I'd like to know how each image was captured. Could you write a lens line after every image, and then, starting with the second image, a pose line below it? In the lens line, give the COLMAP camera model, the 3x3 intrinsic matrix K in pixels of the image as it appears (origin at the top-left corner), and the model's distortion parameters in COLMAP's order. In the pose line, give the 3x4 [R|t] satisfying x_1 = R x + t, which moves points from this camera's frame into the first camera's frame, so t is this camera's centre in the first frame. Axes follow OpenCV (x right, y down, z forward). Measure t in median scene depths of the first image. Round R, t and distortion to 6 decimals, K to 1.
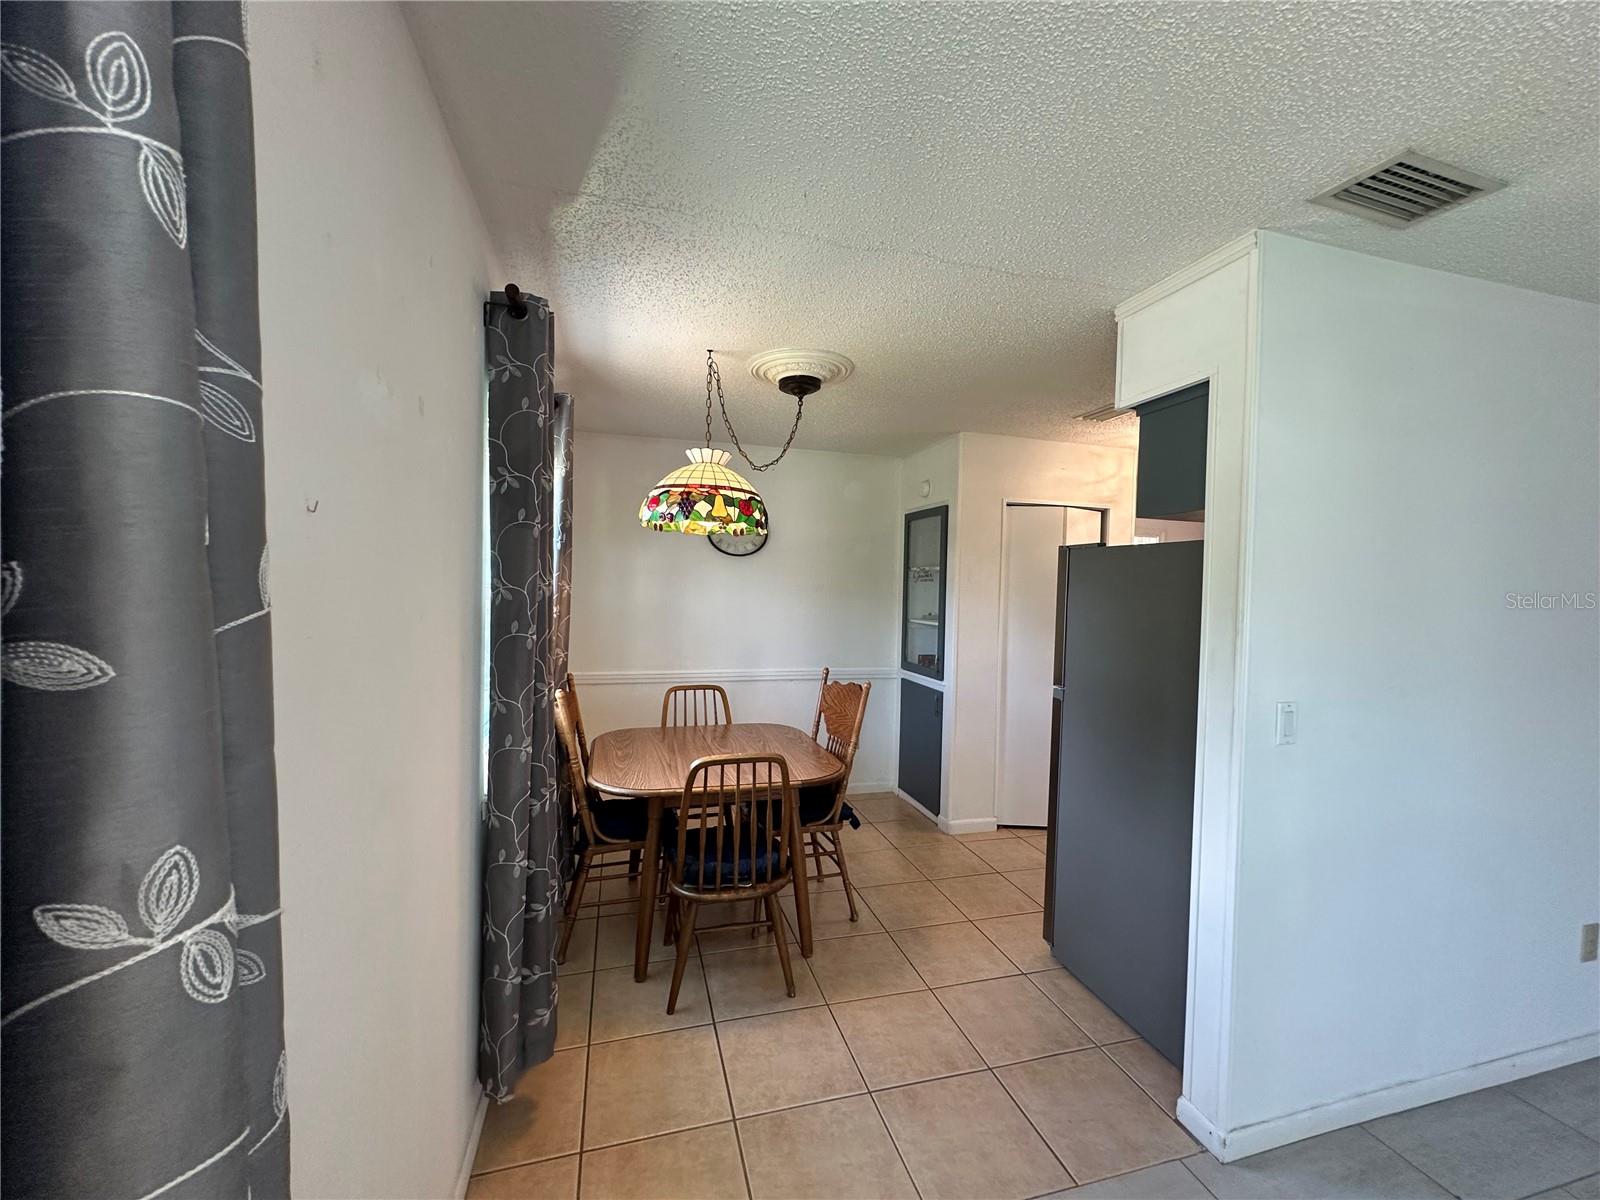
lens RADIAL K [[634.5, 0, 800.0], [0, 634.5, 600.0], [0, 0, 1]] dist [0.000035, -0.000003]
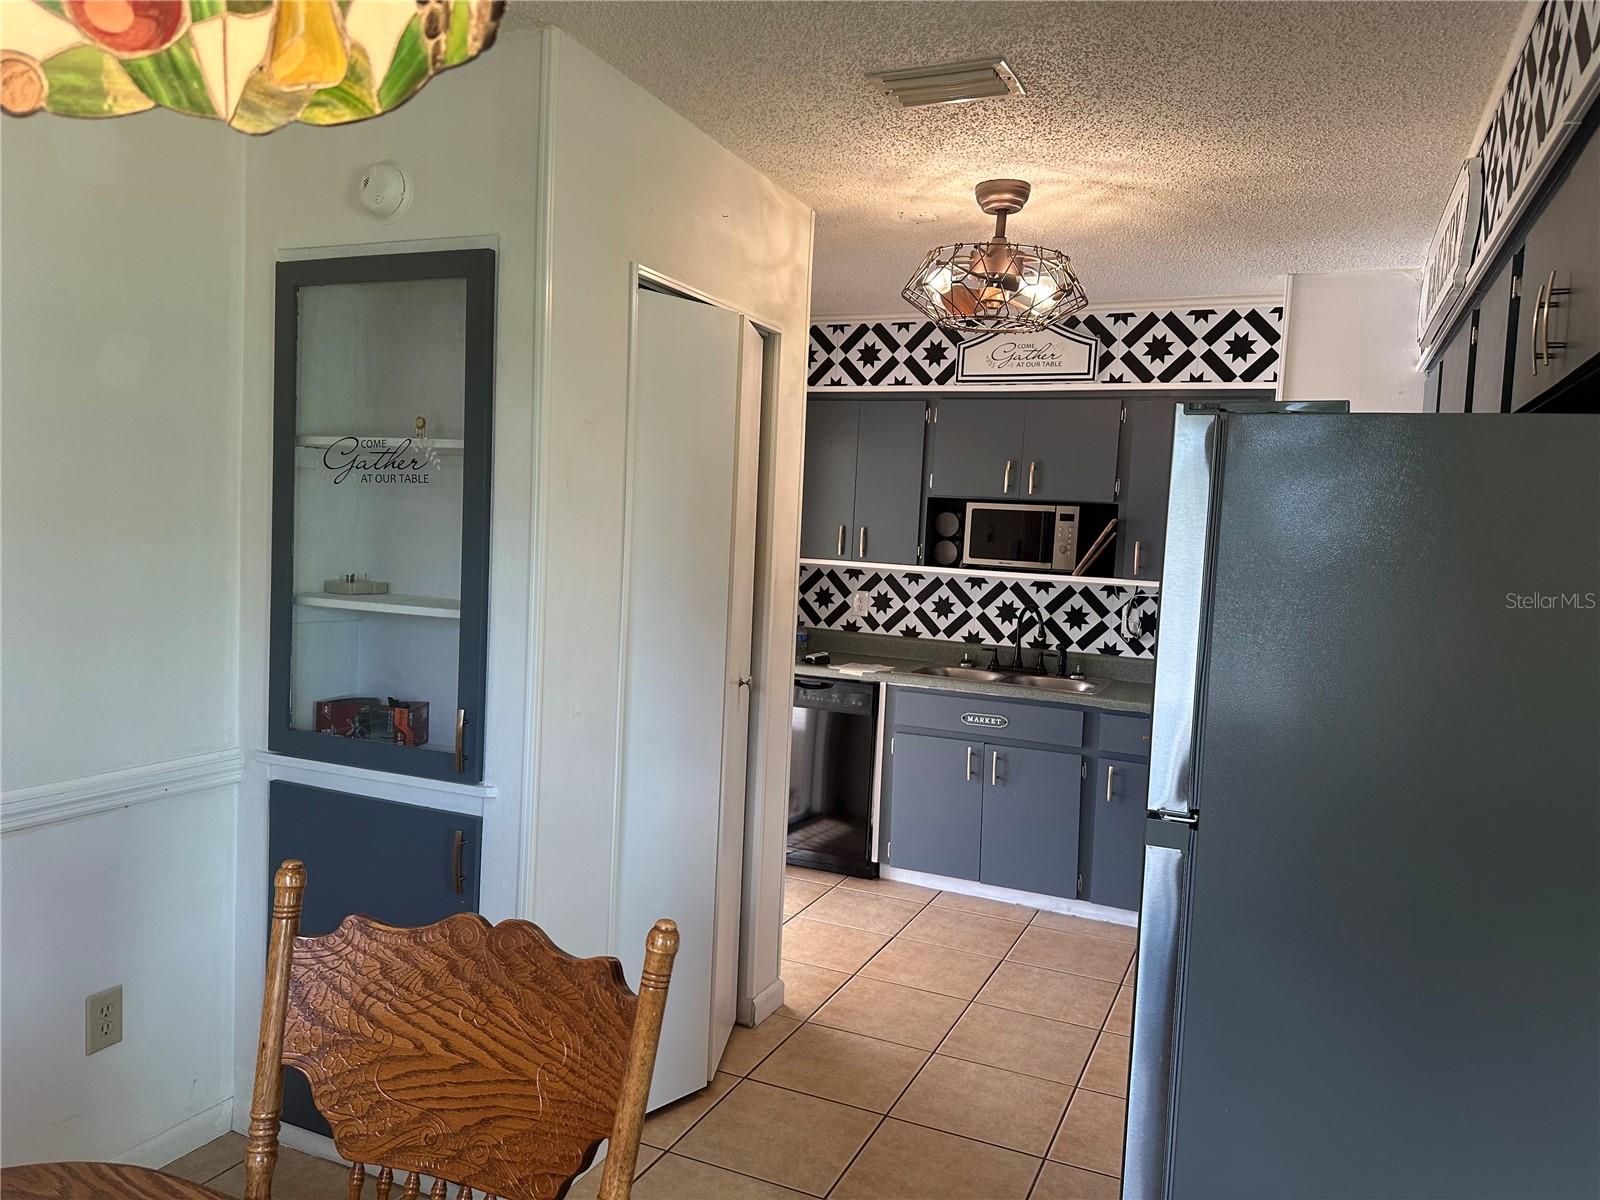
lens RADIAL K [[1116.3, 0, 800.0], [0, 1116.3, 600.0], [0, 0, 1]] dist [0.091566, -0.141490]
pose [[0.634060, -0.046263, 0.771899, -0.118945], [-0.013103, 0.997423, 0.070543, -0.013341], [-0.773173, -0.054843, 0.631819, 0.478137]]
